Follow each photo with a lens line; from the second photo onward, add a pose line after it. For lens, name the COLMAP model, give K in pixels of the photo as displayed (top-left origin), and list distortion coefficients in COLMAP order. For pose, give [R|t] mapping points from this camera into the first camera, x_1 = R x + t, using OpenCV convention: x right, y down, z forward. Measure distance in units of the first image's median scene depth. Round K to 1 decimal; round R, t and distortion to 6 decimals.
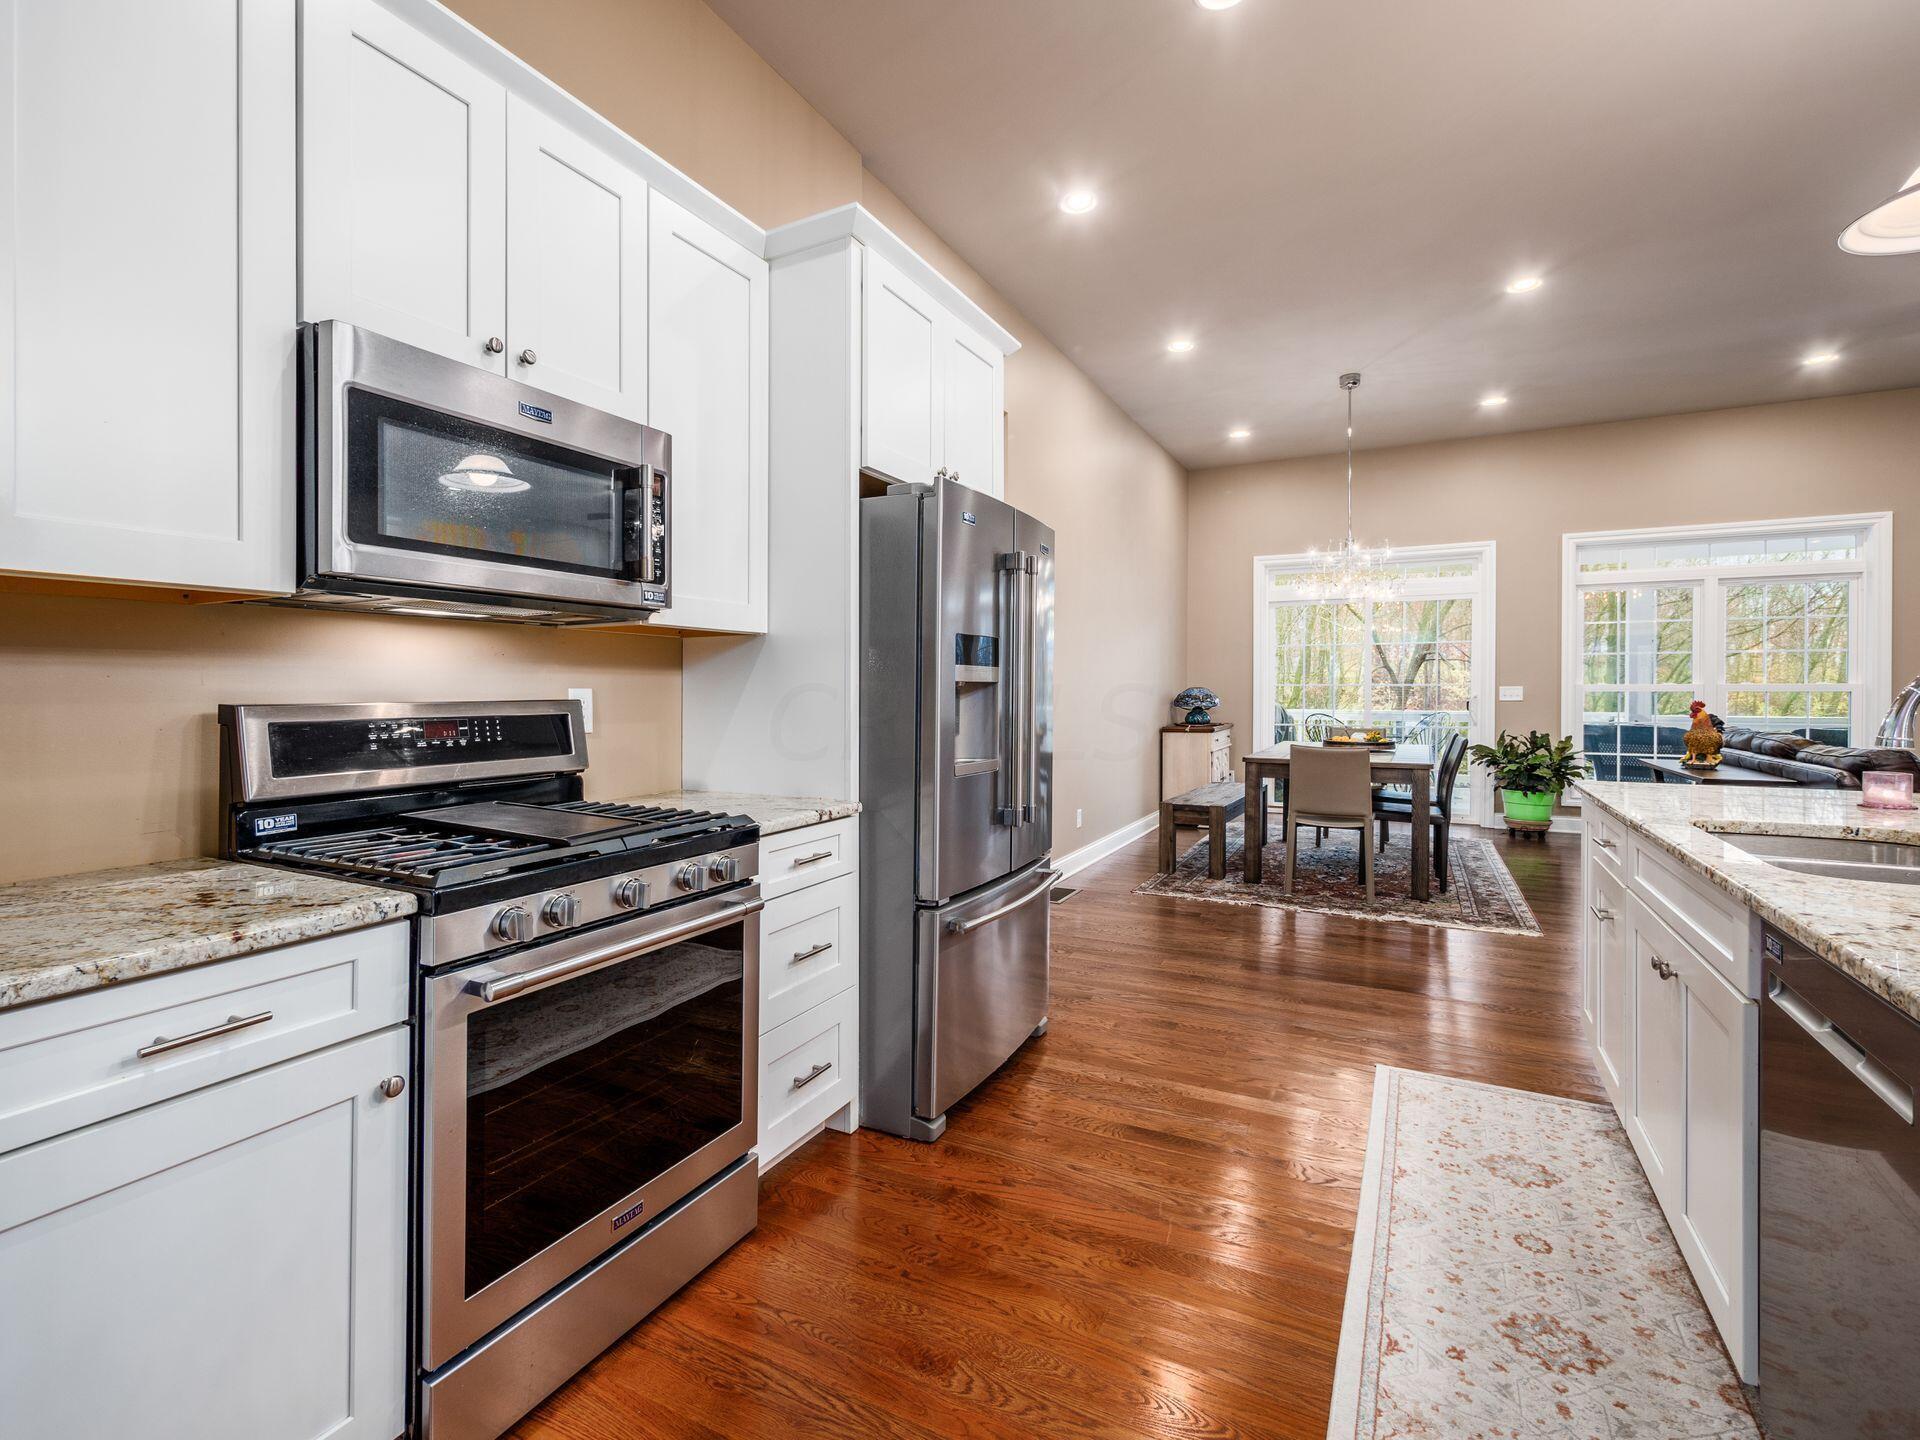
lens RADIAL K [[858.7, 0, 969.2], [0, 858.7, 695.2], [0, 0, 1]] dist [-0.002122, -0.000269]
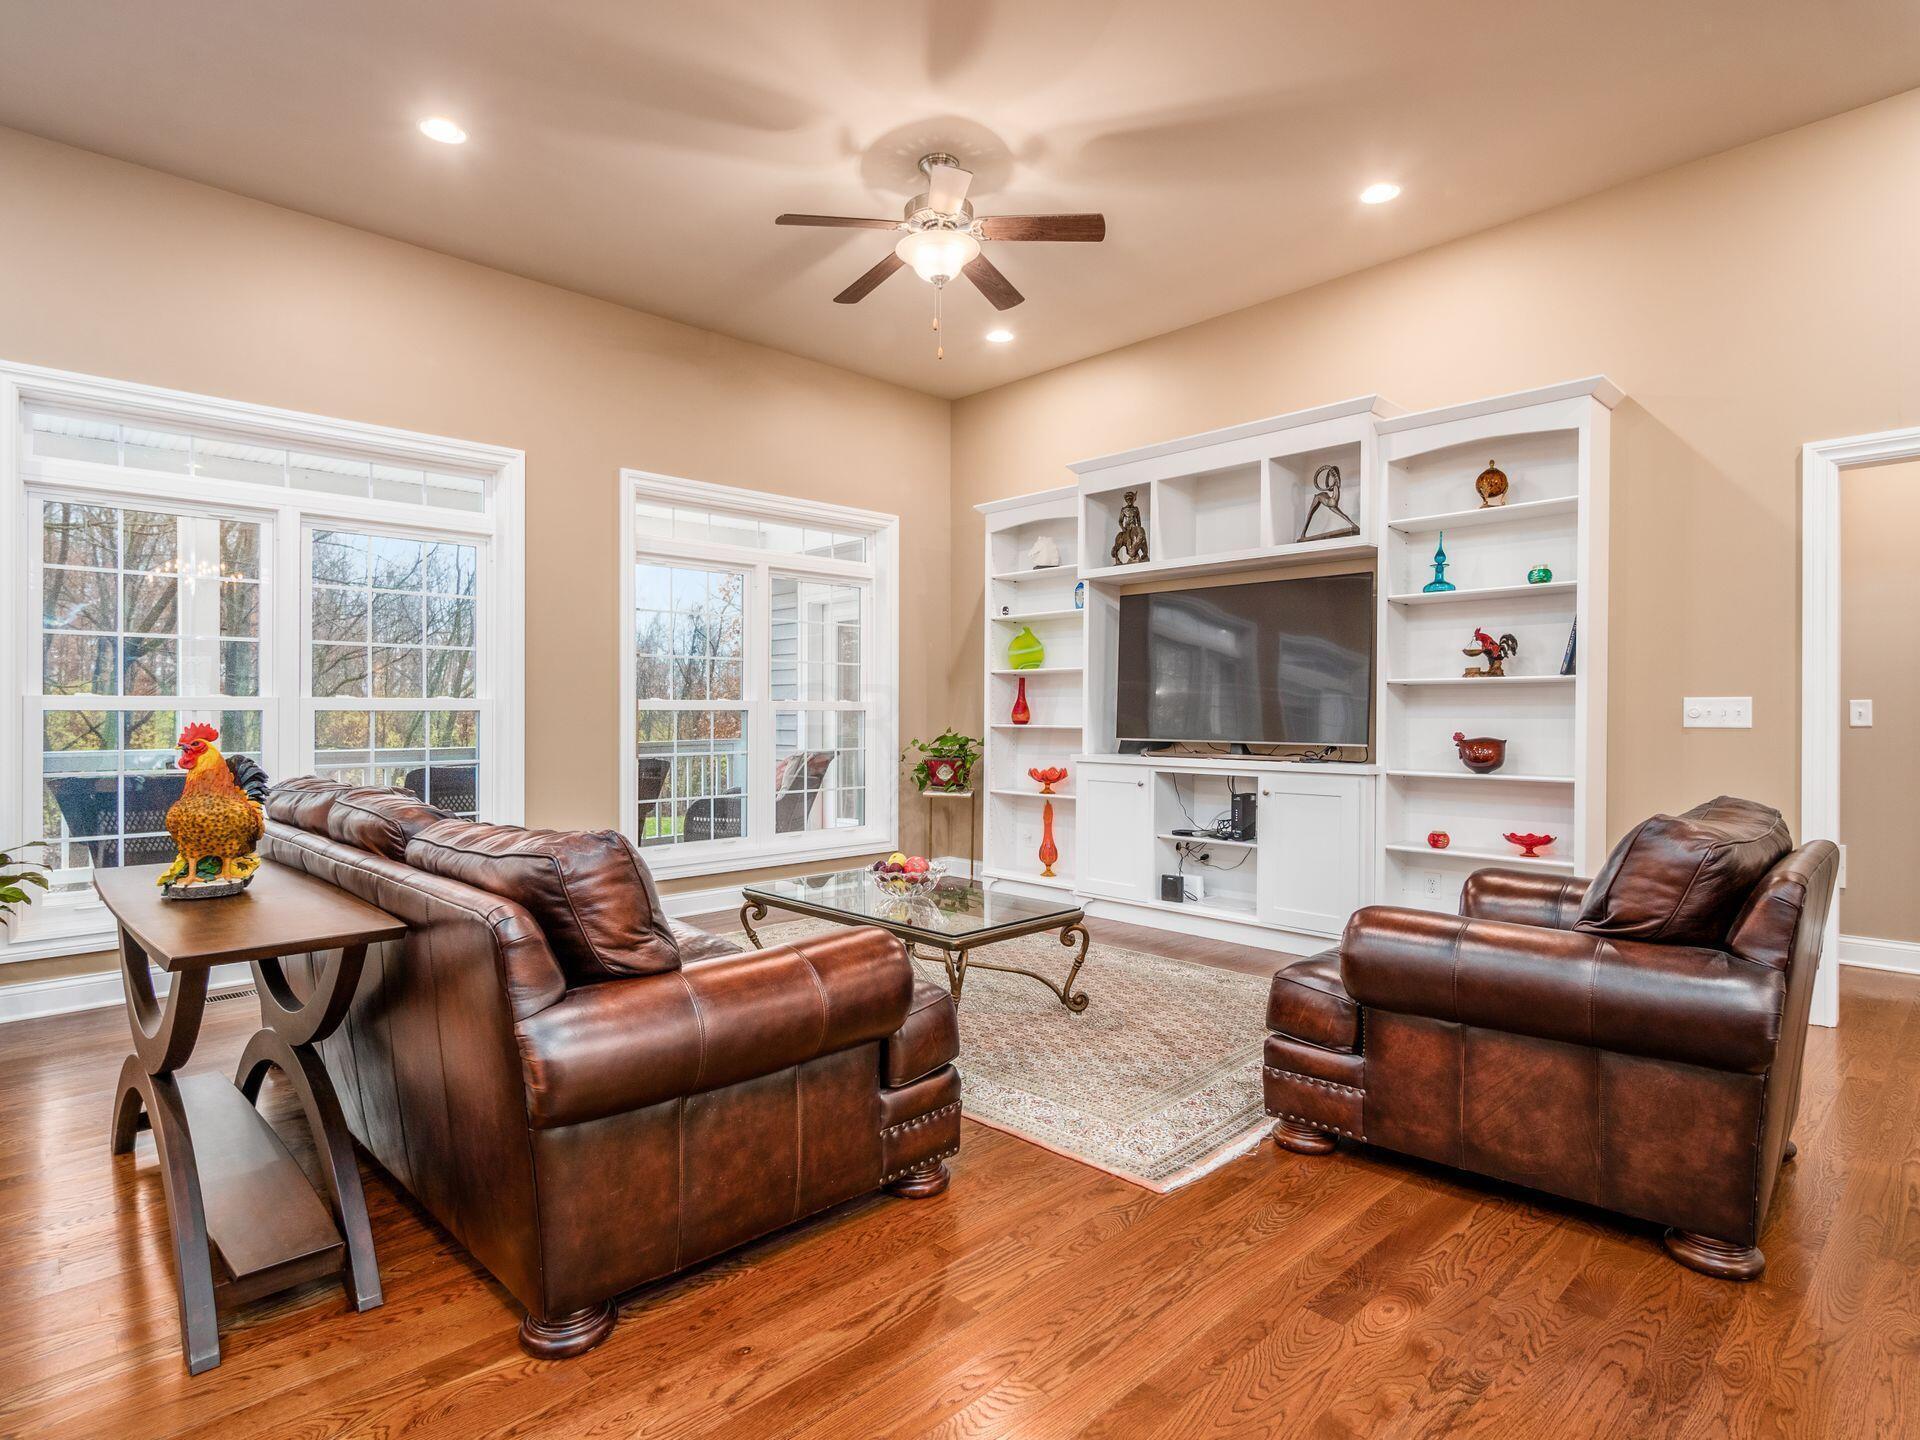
lens RADIAL K [[1002.7, 0, 939.2], [0, 1002.7, 714.7], [0, 0, 1]] dist [-0.000637, 0.000013]
pose [[0.320463, 0.000545, 0.947261, 0.521837], [0.008598, 0.999957, -0.003484, 0.006644], [-0.947222, 0.009261, 0.320444, 0.531219]]
